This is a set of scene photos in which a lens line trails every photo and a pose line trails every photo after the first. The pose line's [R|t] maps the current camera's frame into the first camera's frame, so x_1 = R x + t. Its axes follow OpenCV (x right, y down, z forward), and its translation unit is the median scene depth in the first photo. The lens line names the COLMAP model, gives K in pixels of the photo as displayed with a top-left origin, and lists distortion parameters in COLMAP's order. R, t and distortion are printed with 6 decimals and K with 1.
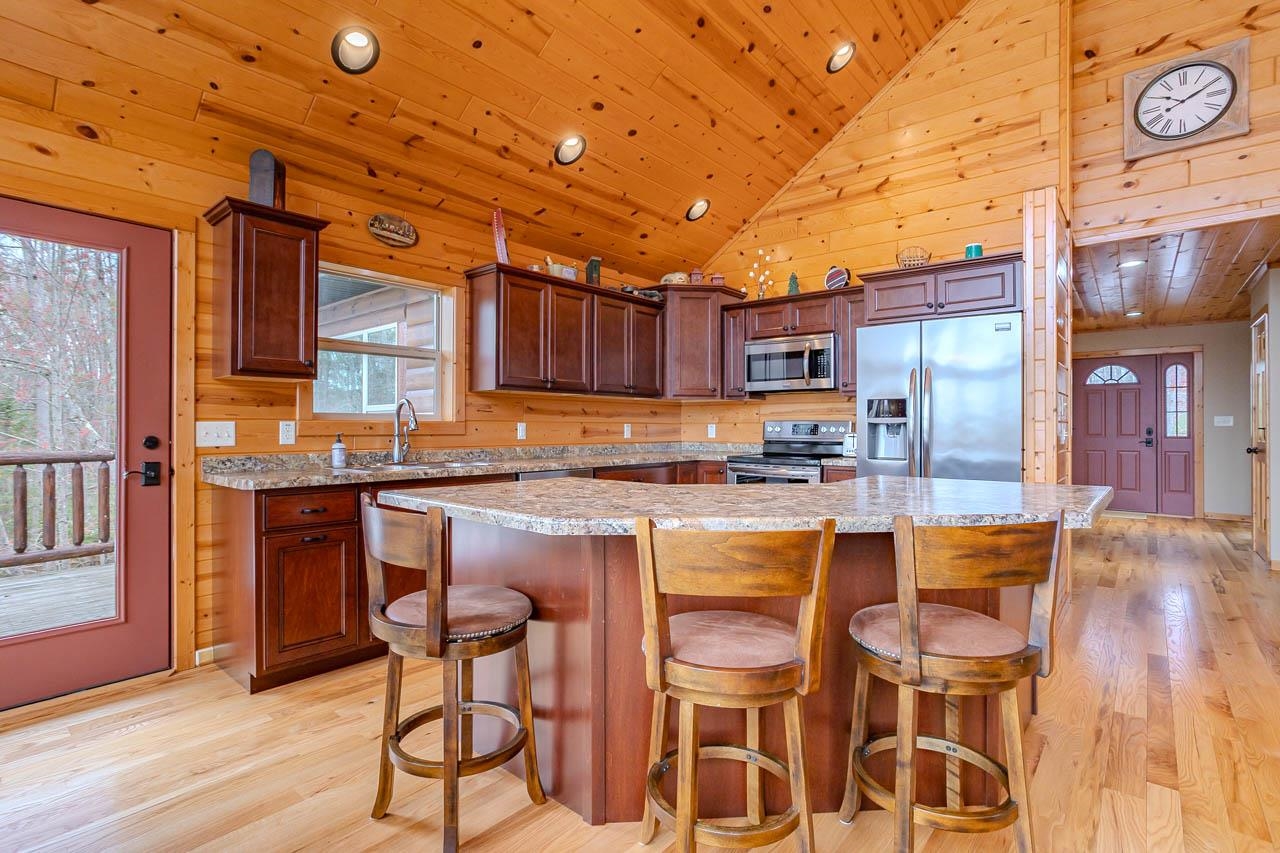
lens RADIAL K [[602.1, 0, 640.0], [0, 602.1, 426.5], [0, 0, 1]] dist [-0.004924, -0.000247]
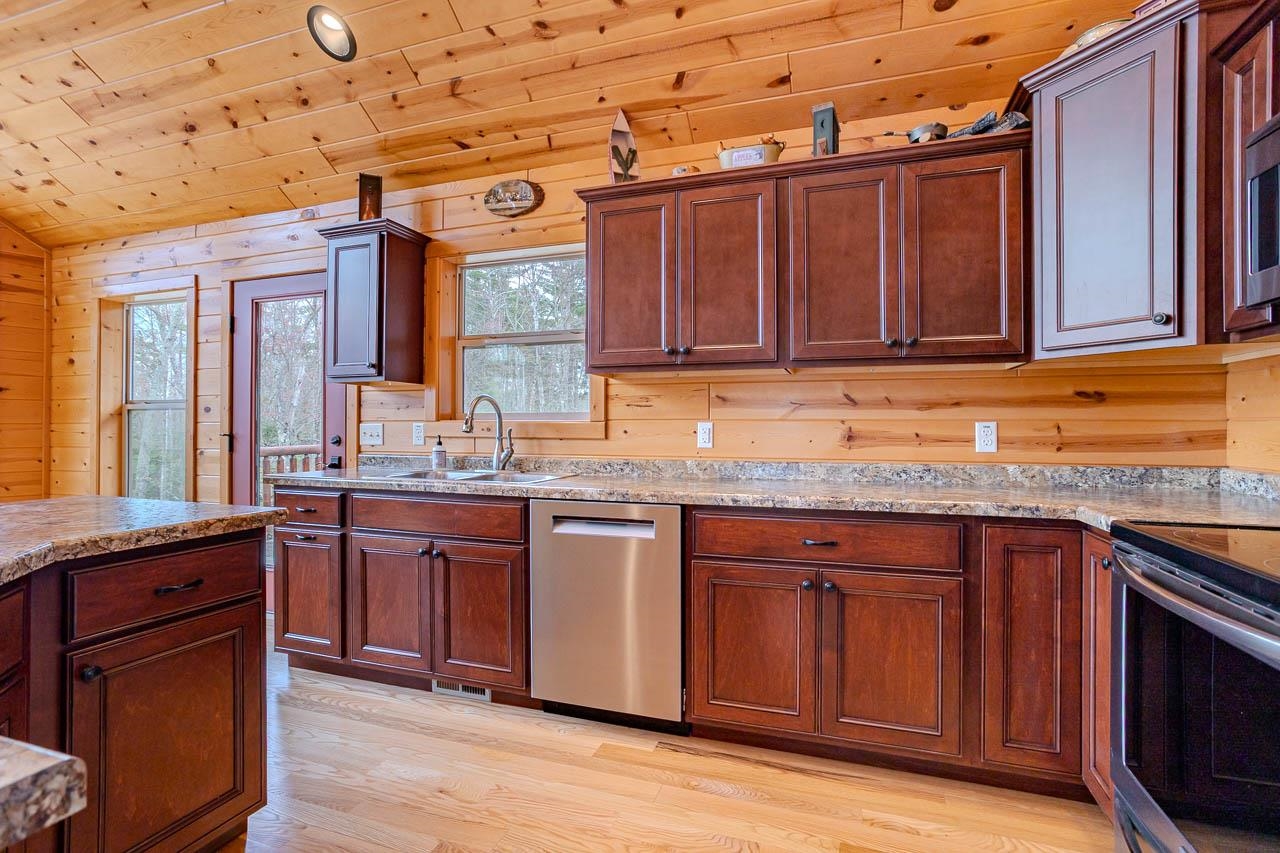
lens RADIAL K [[620.3, 0, 640.0], [0, 620.3, 426.5], [0, 0, 1]] dist [-0.046205, 0.026968]
pose [[0.369239, -0.008511, -0.929295, 0.407511], [-0.000976, 0.999954, -0.009546, 0.005266], [0.929334, 0.004432, 0.369214, 0.740847]]
